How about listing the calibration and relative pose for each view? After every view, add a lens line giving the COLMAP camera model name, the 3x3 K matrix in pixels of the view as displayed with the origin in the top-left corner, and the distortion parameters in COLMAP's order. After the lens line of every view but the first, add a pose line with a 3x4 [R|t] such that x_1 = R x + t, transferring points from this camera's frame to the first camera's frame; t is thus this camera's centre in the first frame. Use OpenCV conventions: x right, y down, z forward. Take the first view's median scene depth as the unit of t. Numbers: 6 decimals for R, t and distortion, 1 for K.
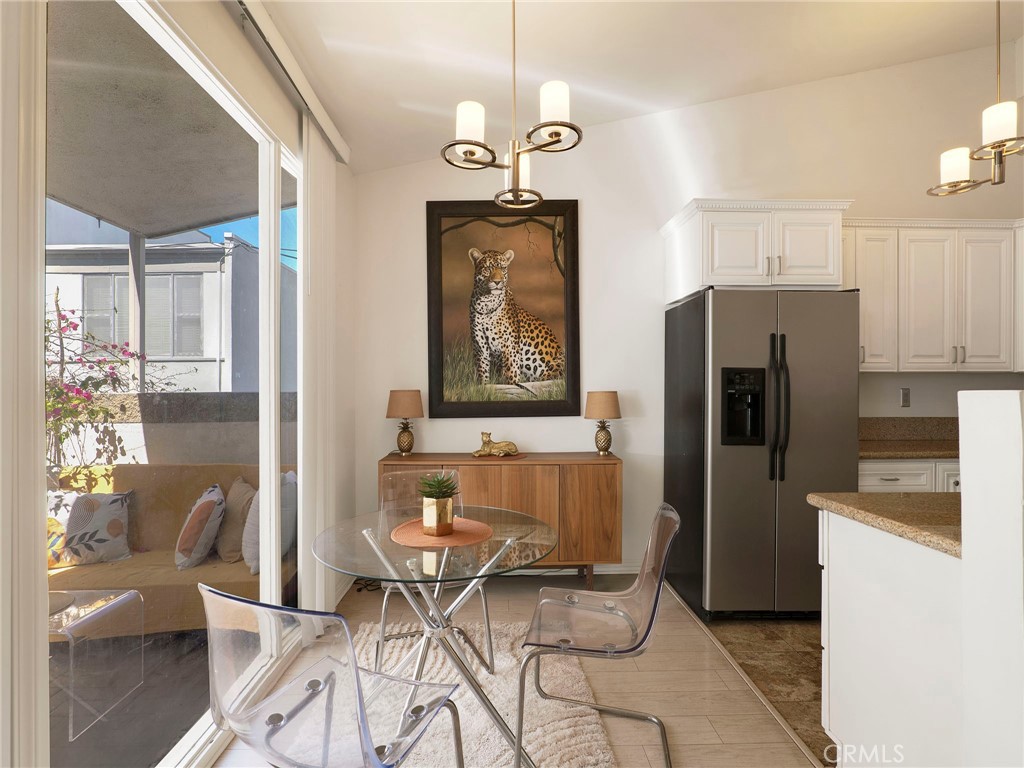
lens RADIAL K [[494.5, 0, 509.6], [0, 494.5, 387.3], [0, 0, 1]] dist [-0.011486, 0.001331]
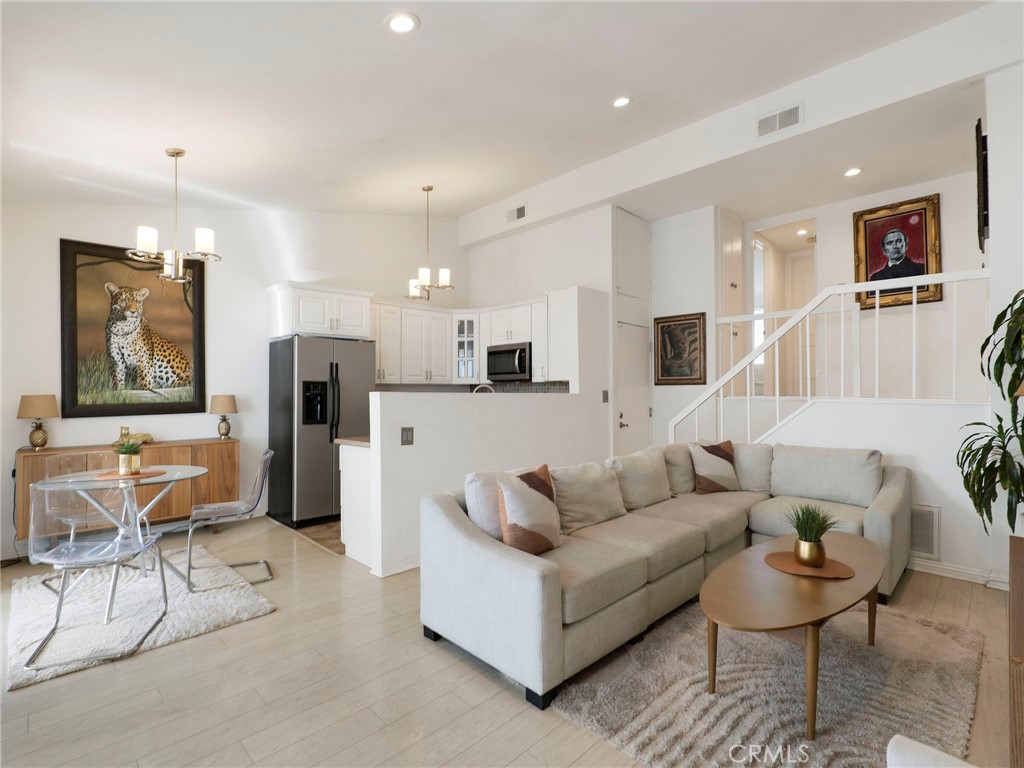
lens RADIAL K [[494.5, 0, 512.3], [0, 494.5, 387.0], [0, 0, 1]] dist [-0.011486, 0.001331]
pose [[0.730283, 0.004350, 0.683131, -0.178268], [0.003983, 0.999936, -0.010626, 0.002834], [-0.683133, 0.010481, 0.730219, -0.624754]]
